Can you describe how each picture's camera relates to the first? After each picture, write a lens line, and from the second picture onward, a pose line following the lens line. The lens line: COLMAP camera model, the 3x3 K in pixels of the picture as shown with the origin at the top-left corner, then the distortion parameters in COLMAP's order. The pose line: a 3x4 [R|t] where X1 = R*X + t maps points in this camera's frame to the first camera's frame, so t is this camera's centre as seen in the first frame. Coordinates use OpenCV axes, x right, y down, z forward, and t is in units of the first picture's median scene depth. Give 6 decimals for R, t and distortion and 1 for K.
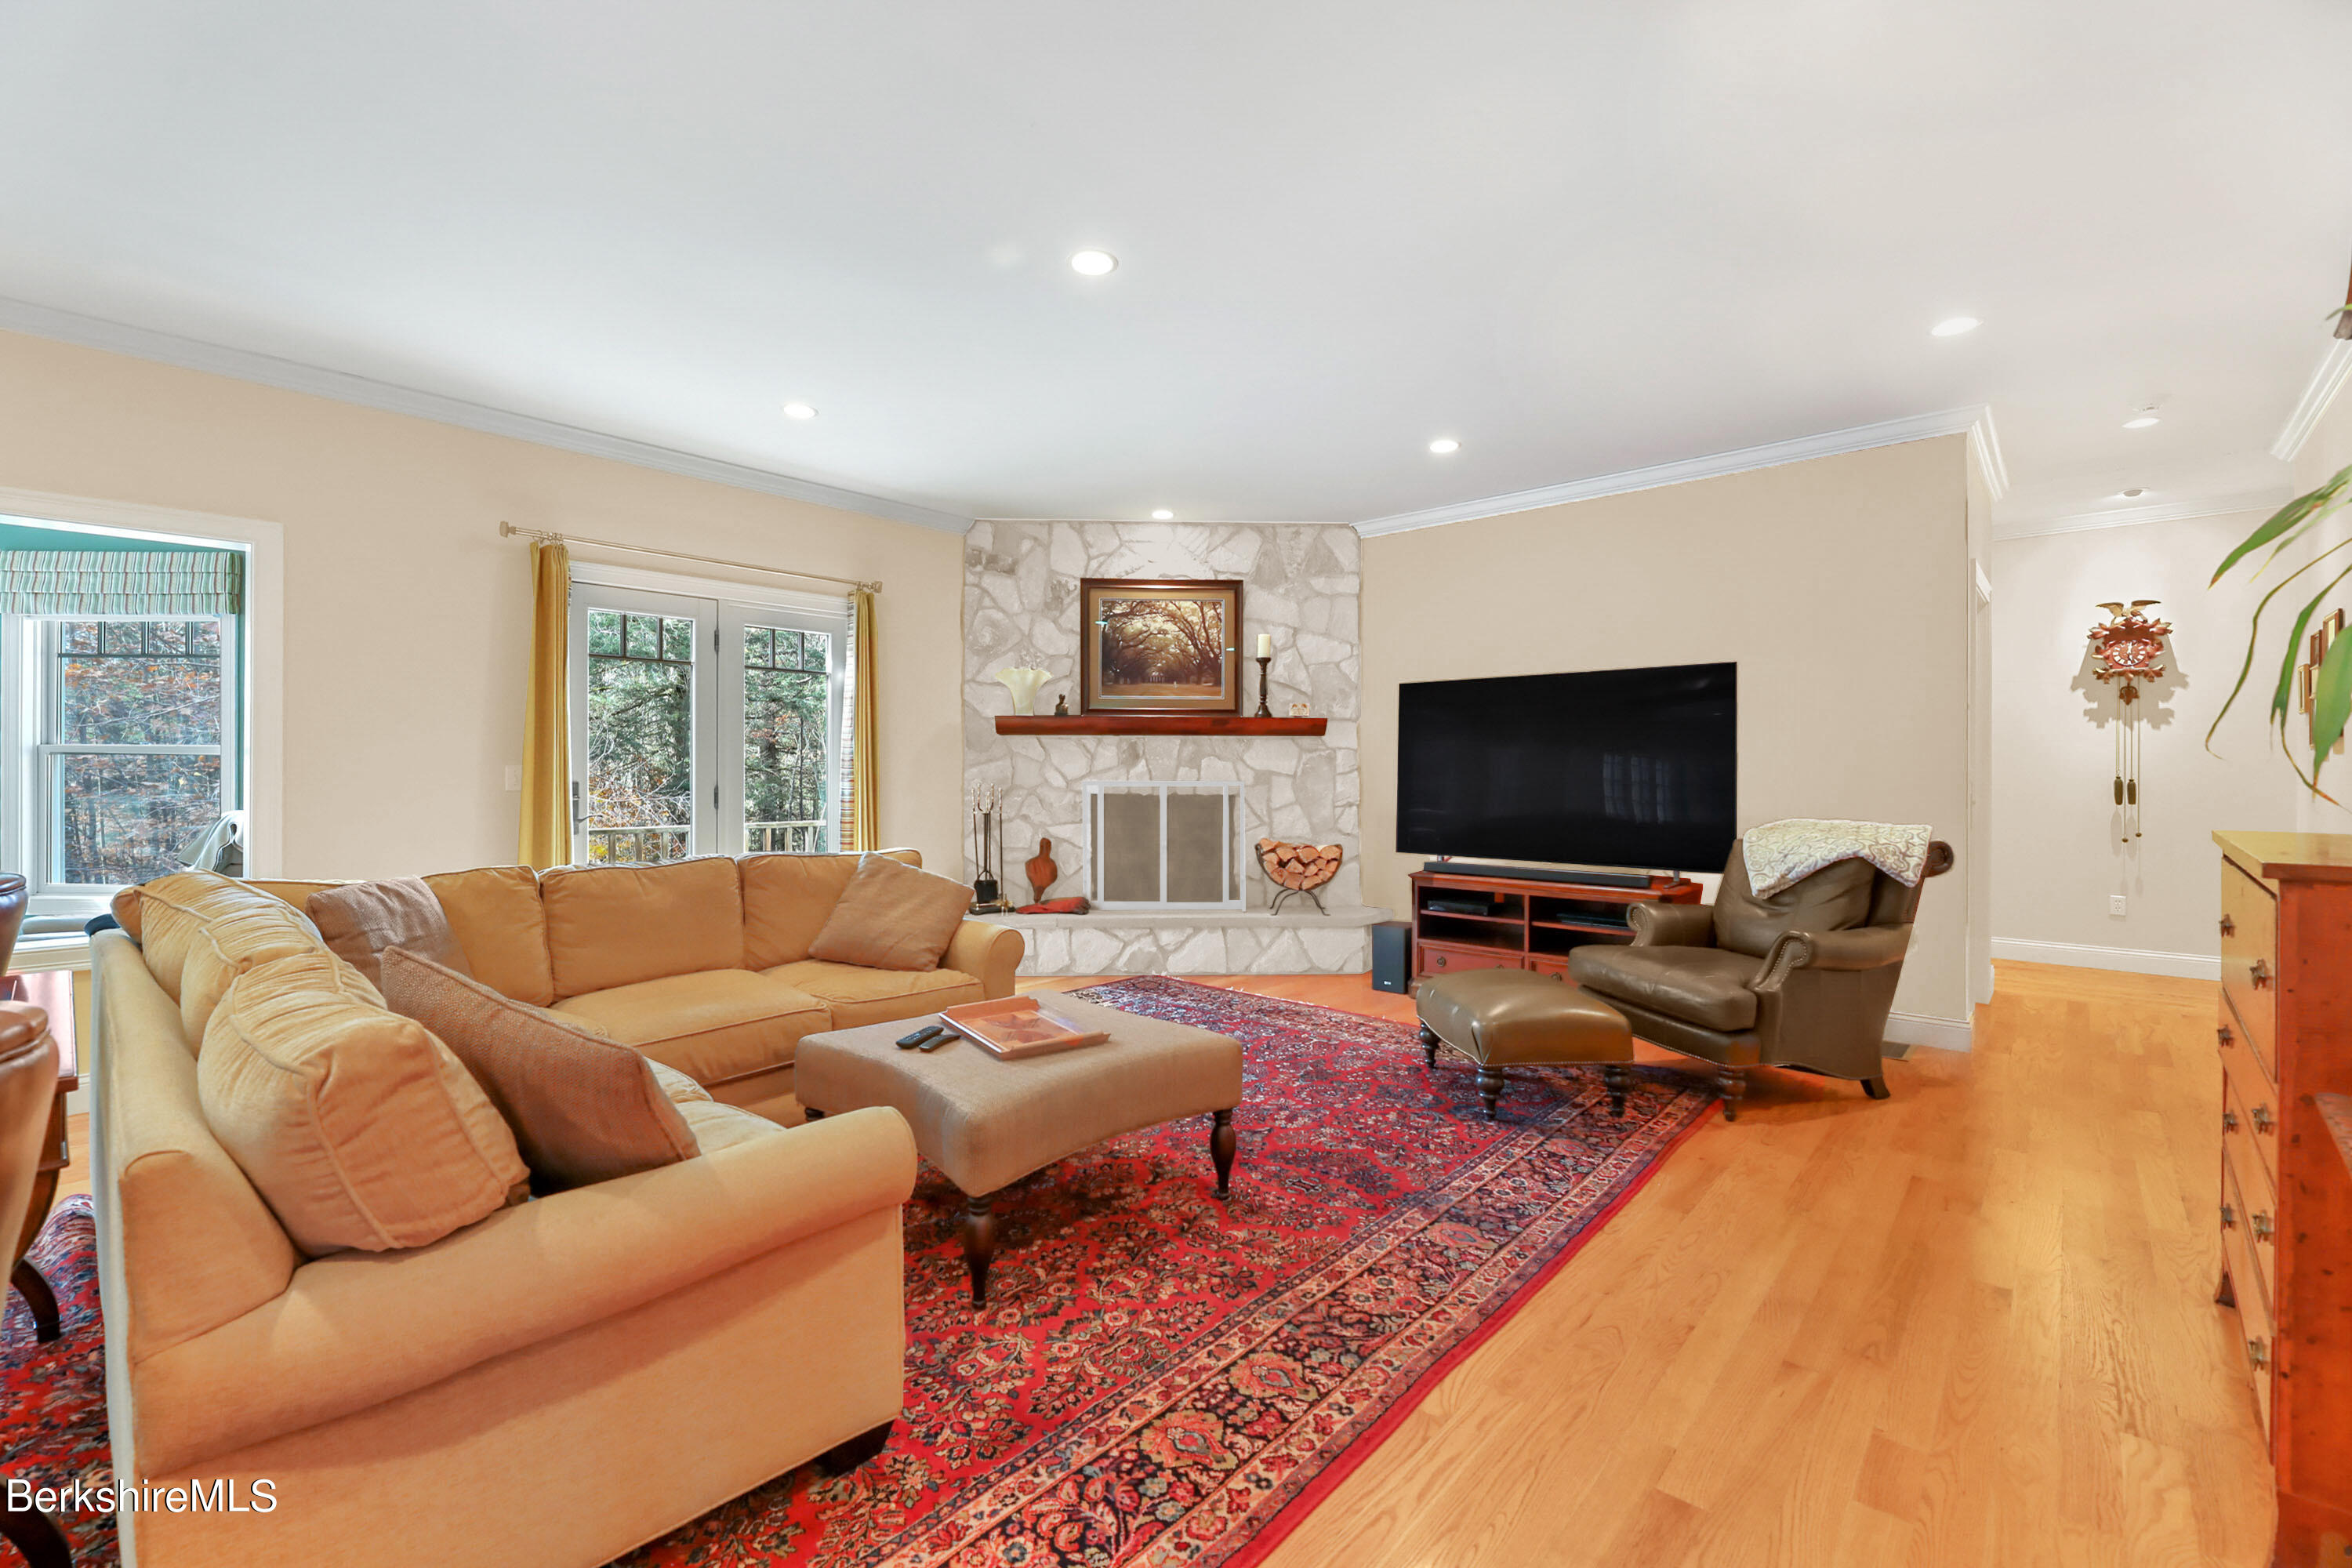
lens RADIAL K [[986.7, 0, 1167.1], [0, 986.7, 768.3], [0, 0, 1]] dist [-0.000497, 0.000023]
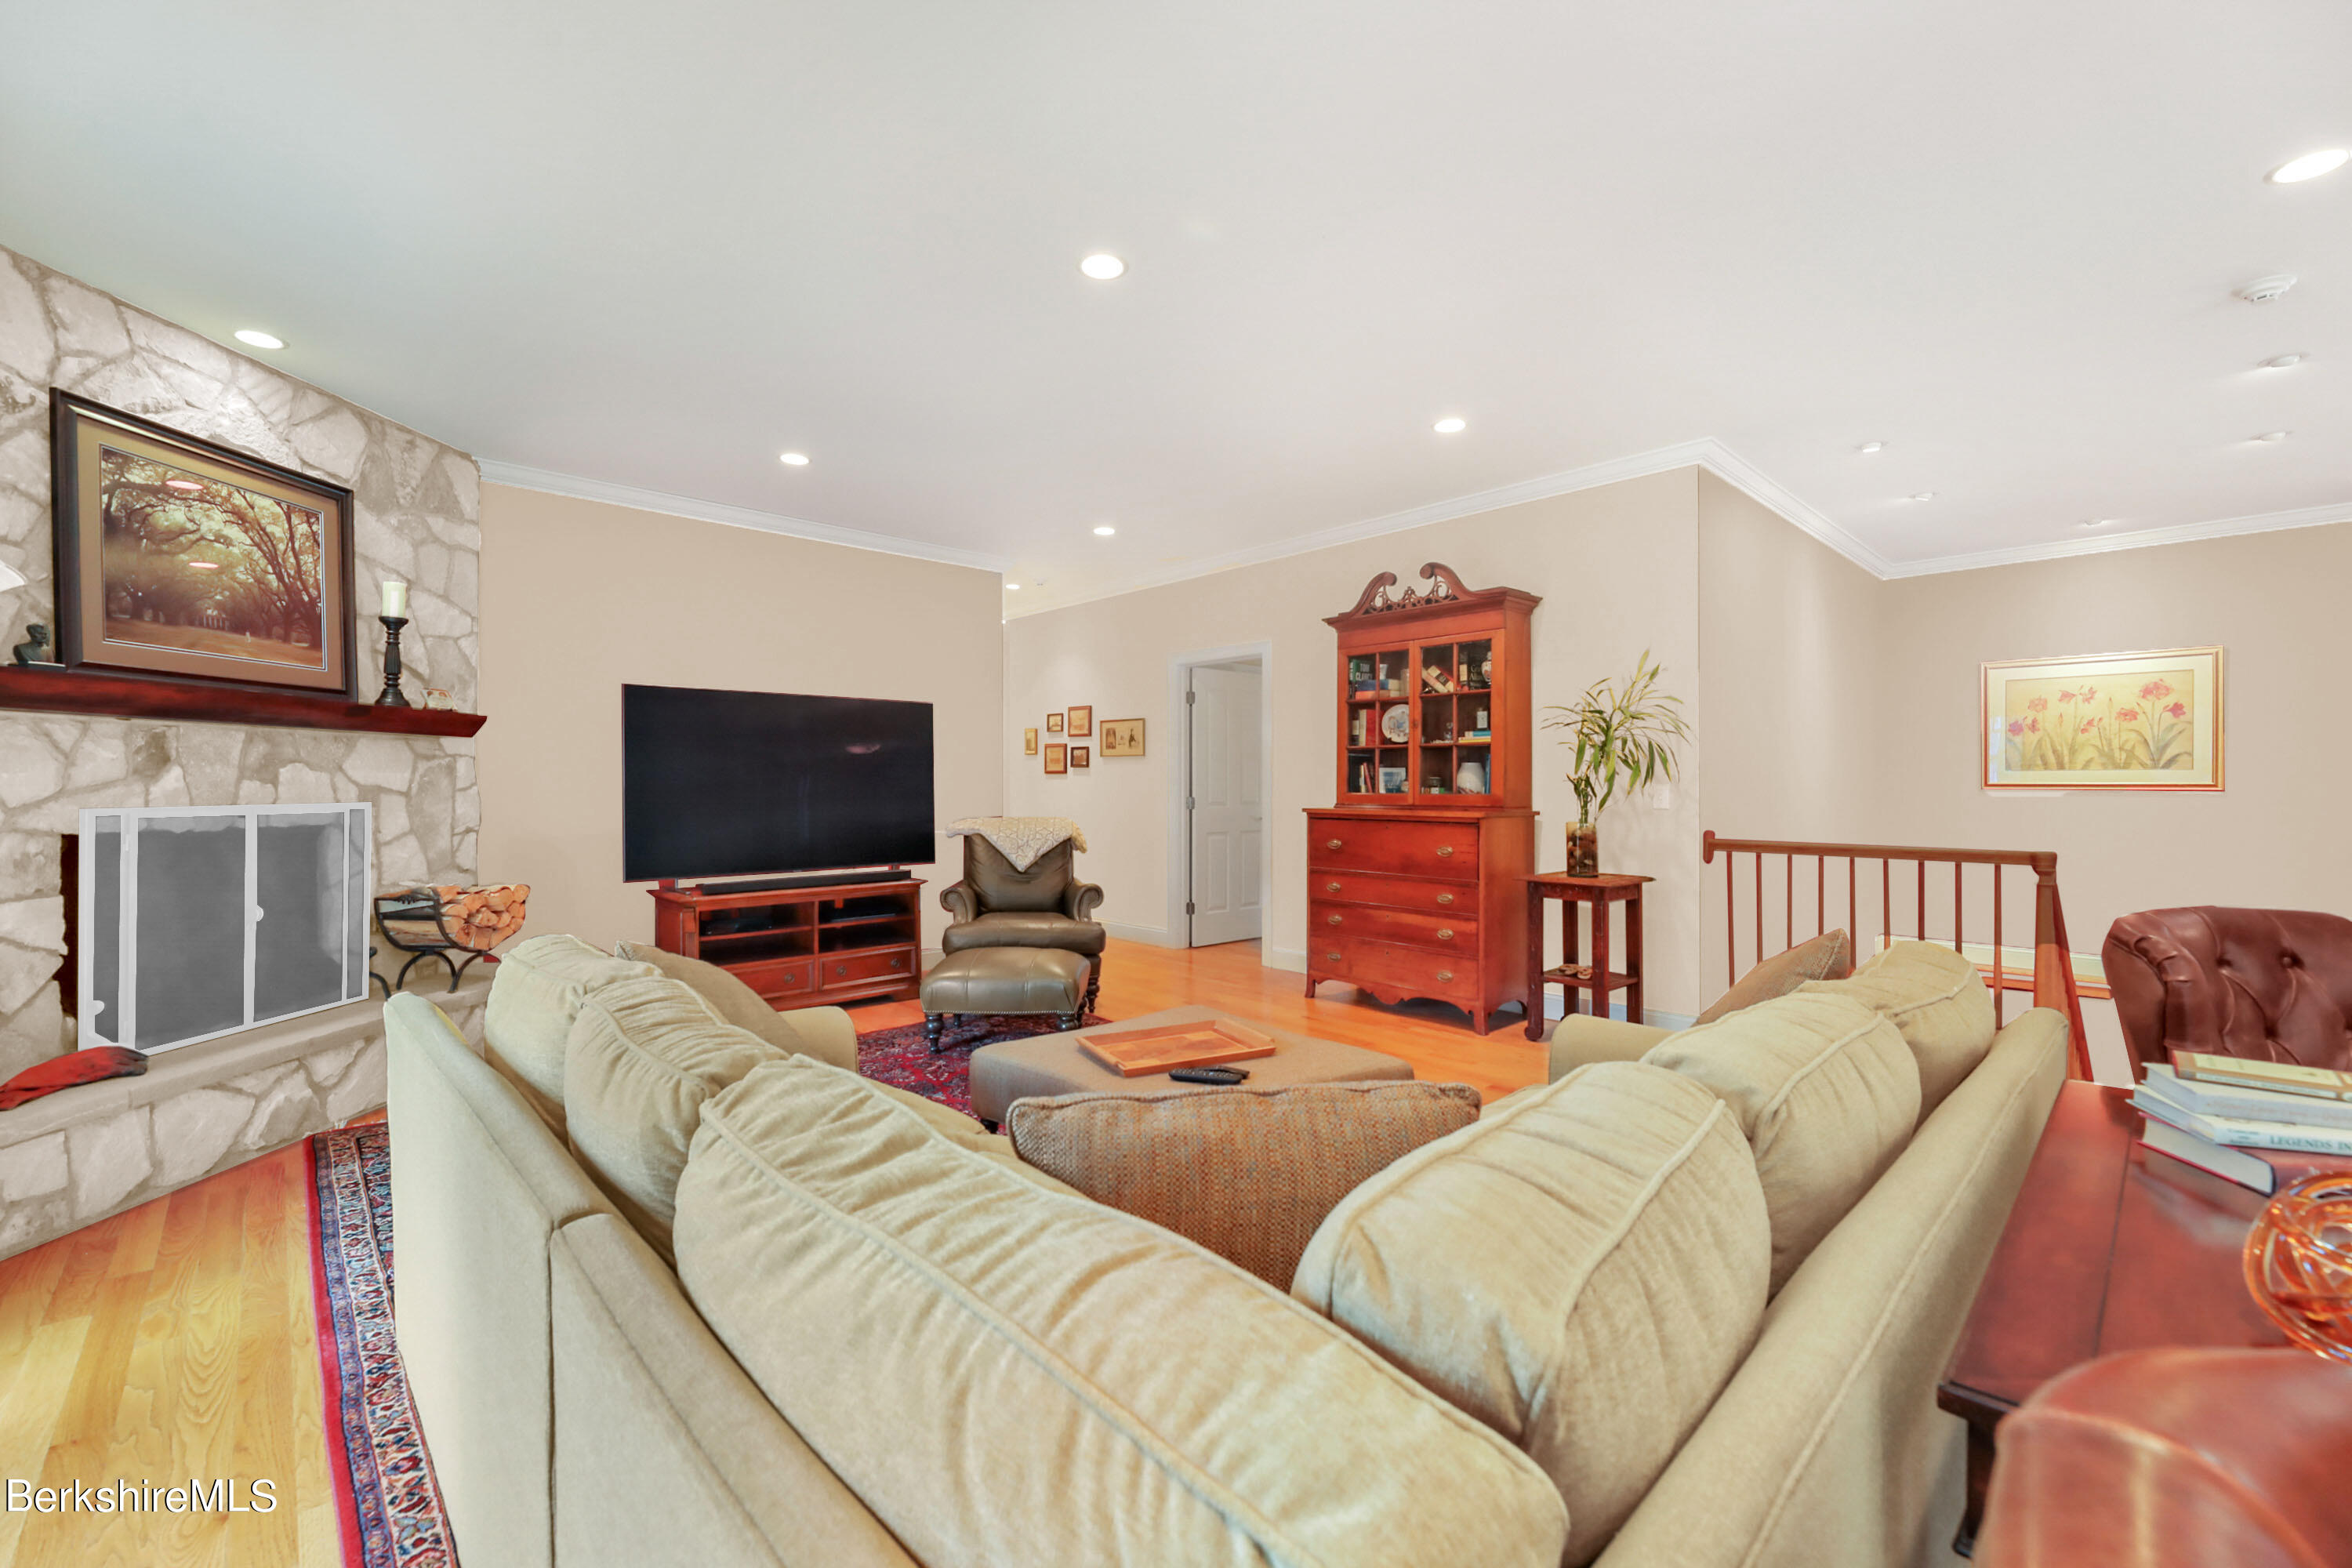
lens RADIAL K [[957.8, 0, 1172.0], [0, 957.8, 783.7], [0, 0, 1]] dist [-0.001295, -0.001143]
pose [[0.074511, -0.001580, 0.997219, -0.507808], [-0.004418, 0.999988, 0.001915, -0.002840], [-0.997210, -0.004549, 0.074503, 0.420857]]
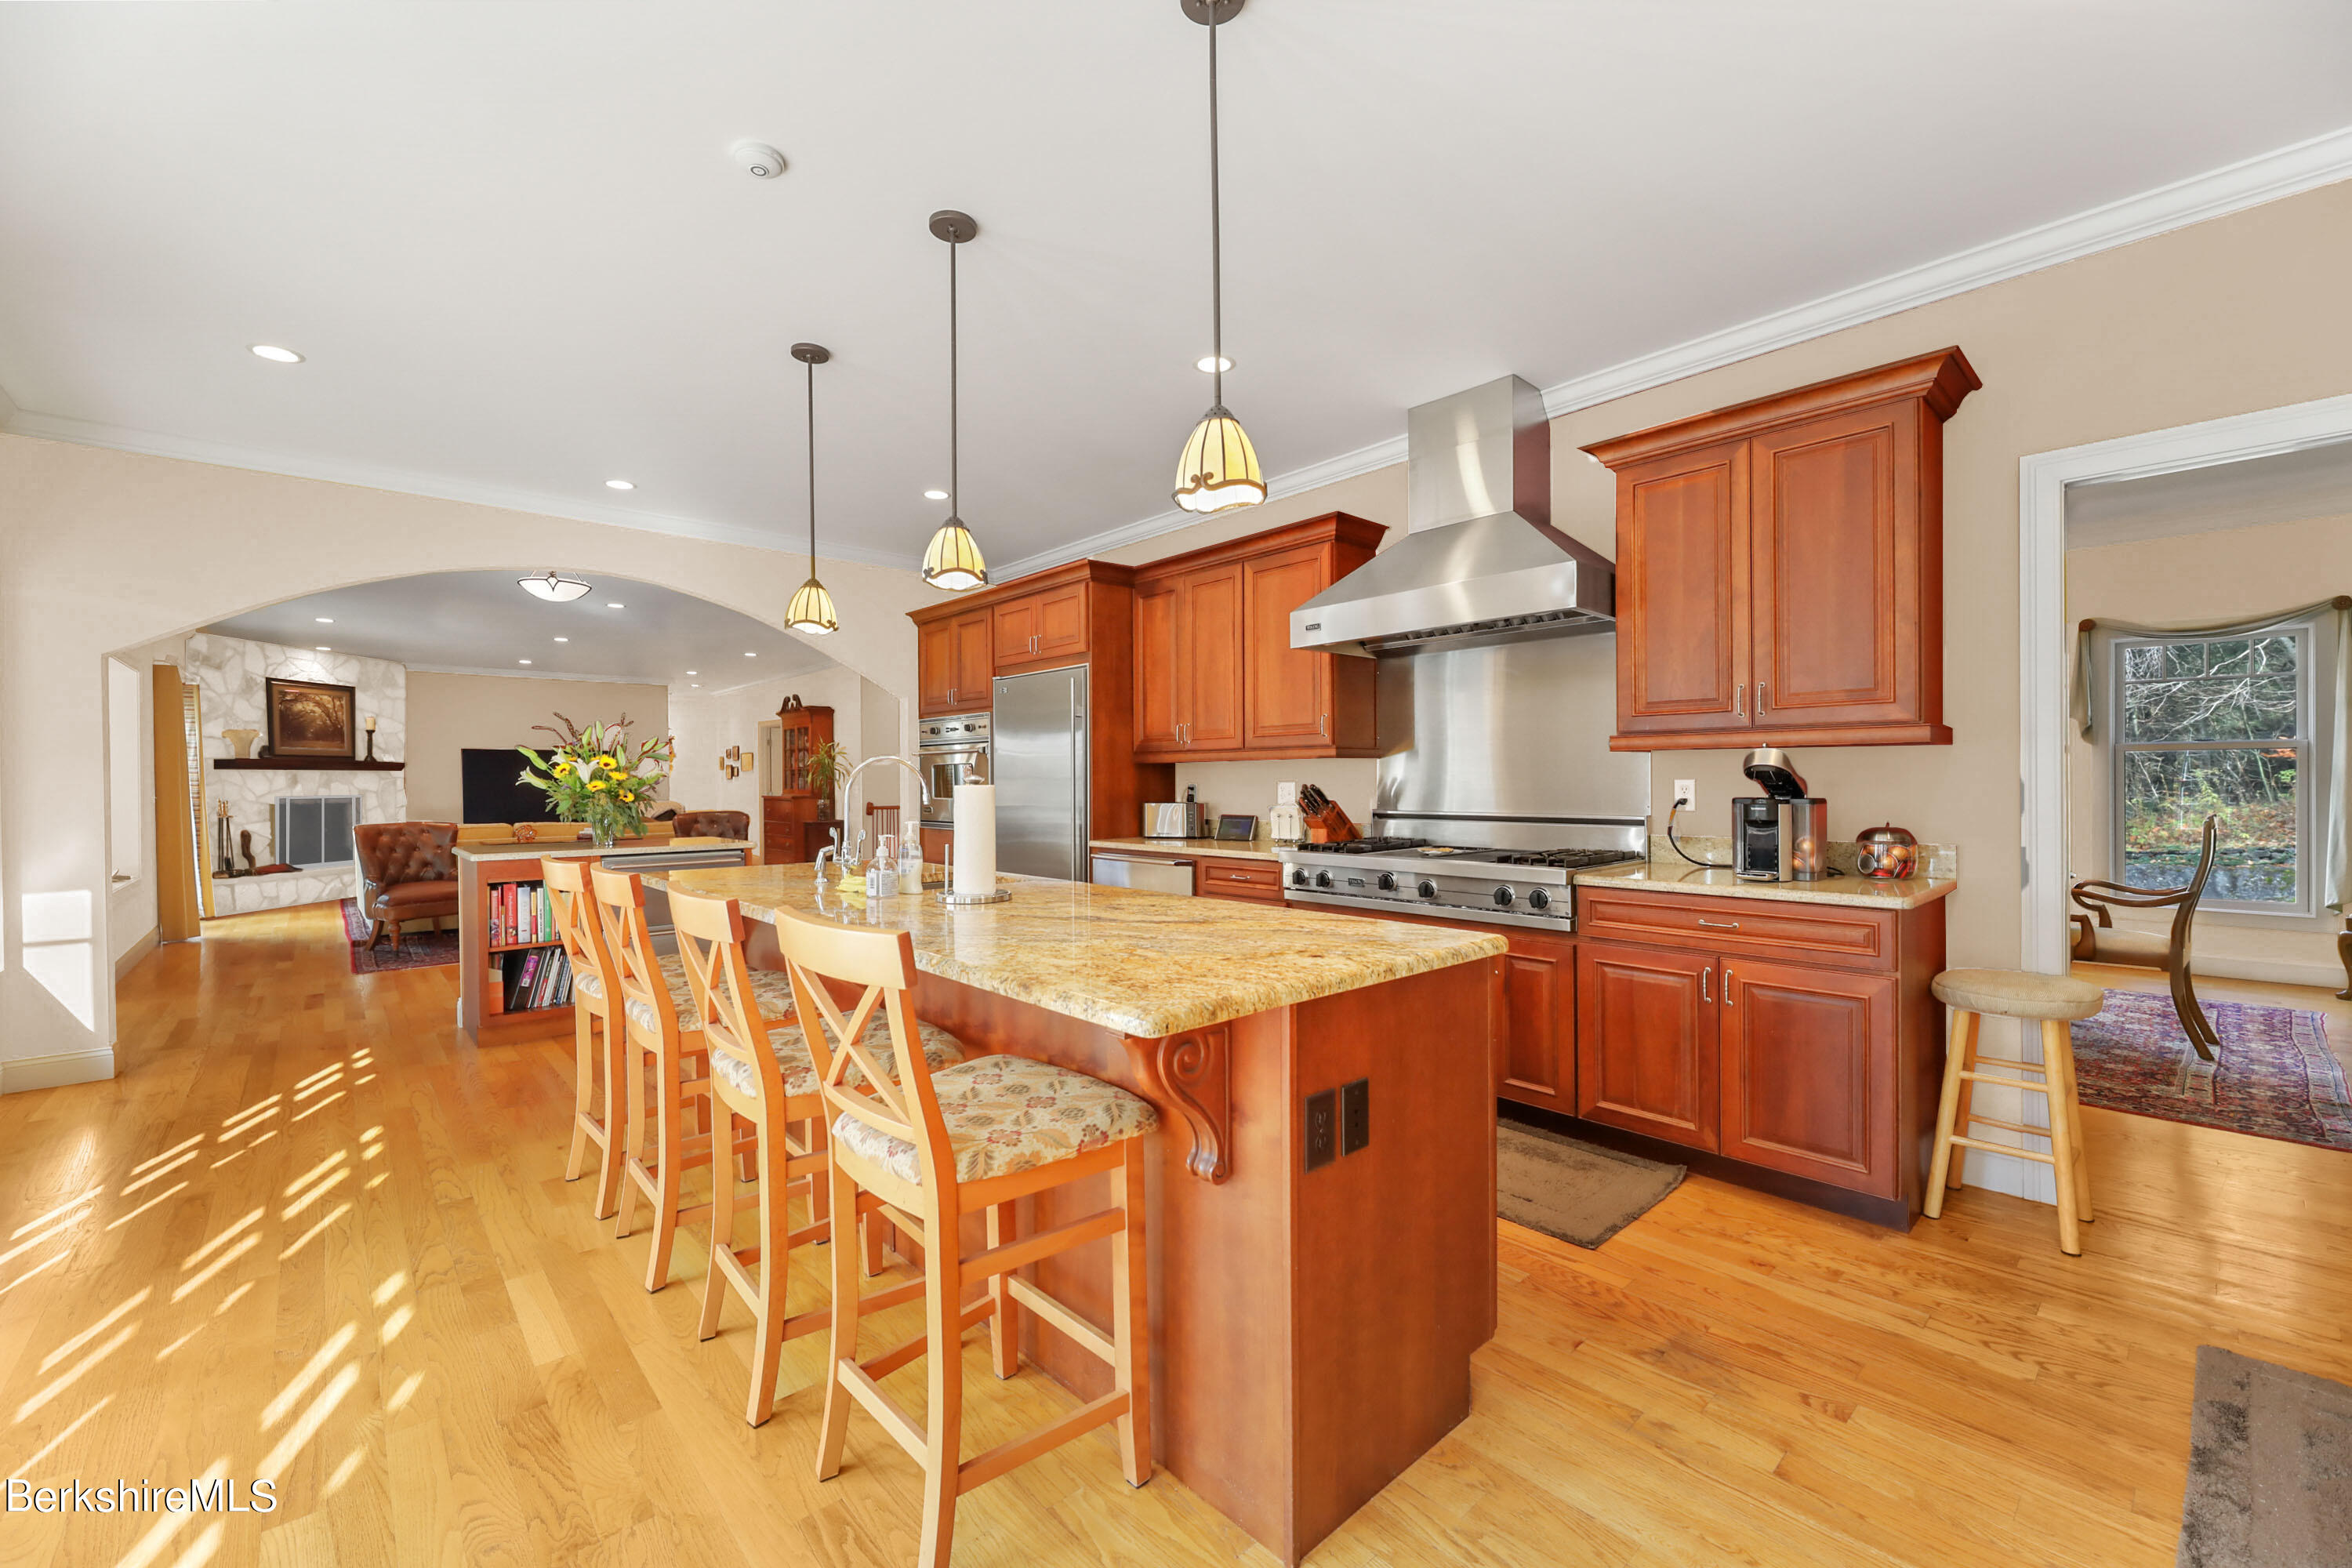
lens RADIAL K [[957.8, 0, 1184.2], [0, 957.8, 785.2], [0, 0, 1]] dist [-0.001295, -0.001143]
pose [[0.100936, -0.003470, 0.994887, -1.561993], [0.006728, 0.999973, 0.002806, -0.000250], [-0.994870, 0.006411, 0.100957, -0.735560]]
